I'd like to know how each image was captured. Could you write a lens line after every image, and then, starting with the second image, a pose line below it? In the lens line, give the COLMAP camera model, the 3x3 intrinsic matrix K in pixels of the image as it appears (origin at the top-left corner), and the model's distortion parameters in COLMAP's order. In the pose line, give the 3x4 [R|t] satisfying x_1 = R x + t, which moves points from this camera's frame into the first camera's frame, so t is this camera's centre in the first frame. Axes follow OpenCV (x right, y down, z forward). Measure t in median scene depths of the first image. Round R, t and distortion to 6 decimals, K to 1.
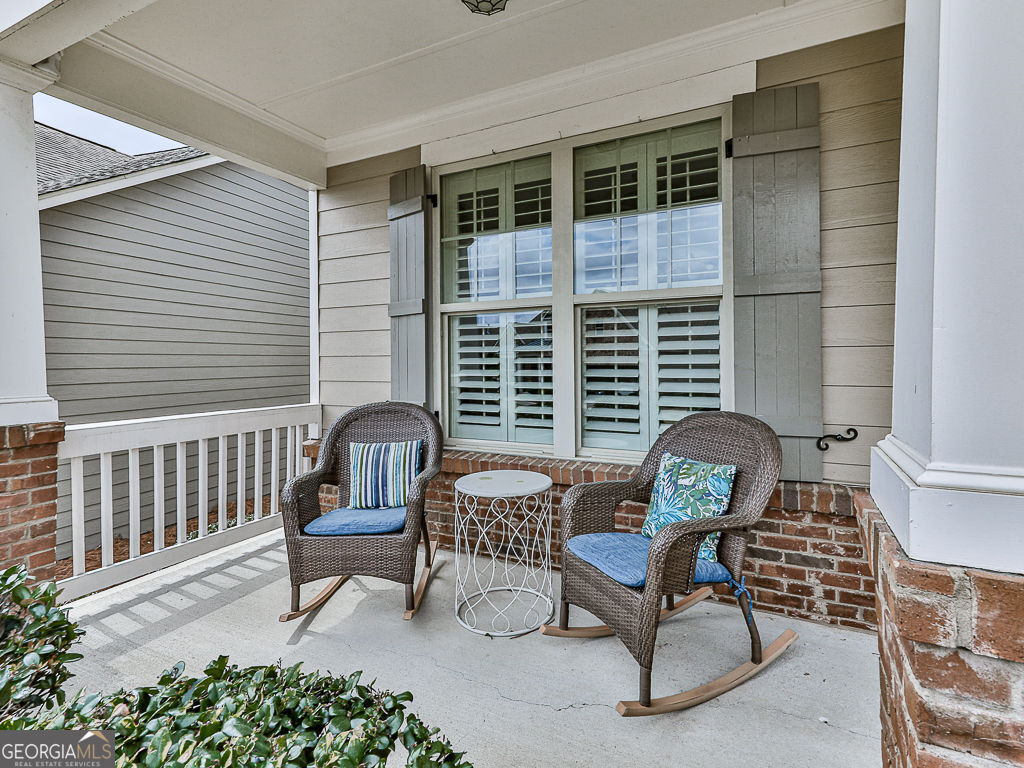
lens RADIAL K [[542.1, 0, 504.5], [0, 542.1, 359.1], [0, 0, 1]] dist [0.007945, 0.001547]
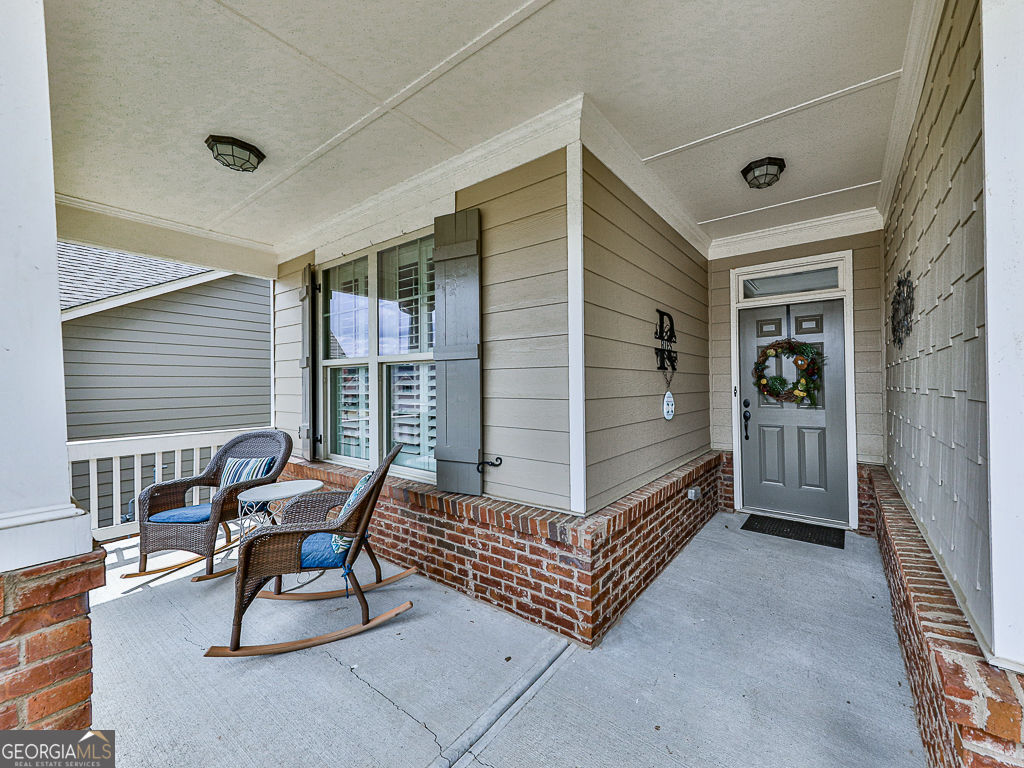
lens RADIAL K [[405.6, 0, 575.0], [0, 405.6, 381.3], [0, 0, 1]] dist [0.016585, -0.004147]
pose [[0.994830, 0.001161, -0.101546, 0.933904], [-0.001230, 0.999999, -0.000615, -0.065930], [0.101546, 0.000737, 0.994831, -0.010349]]
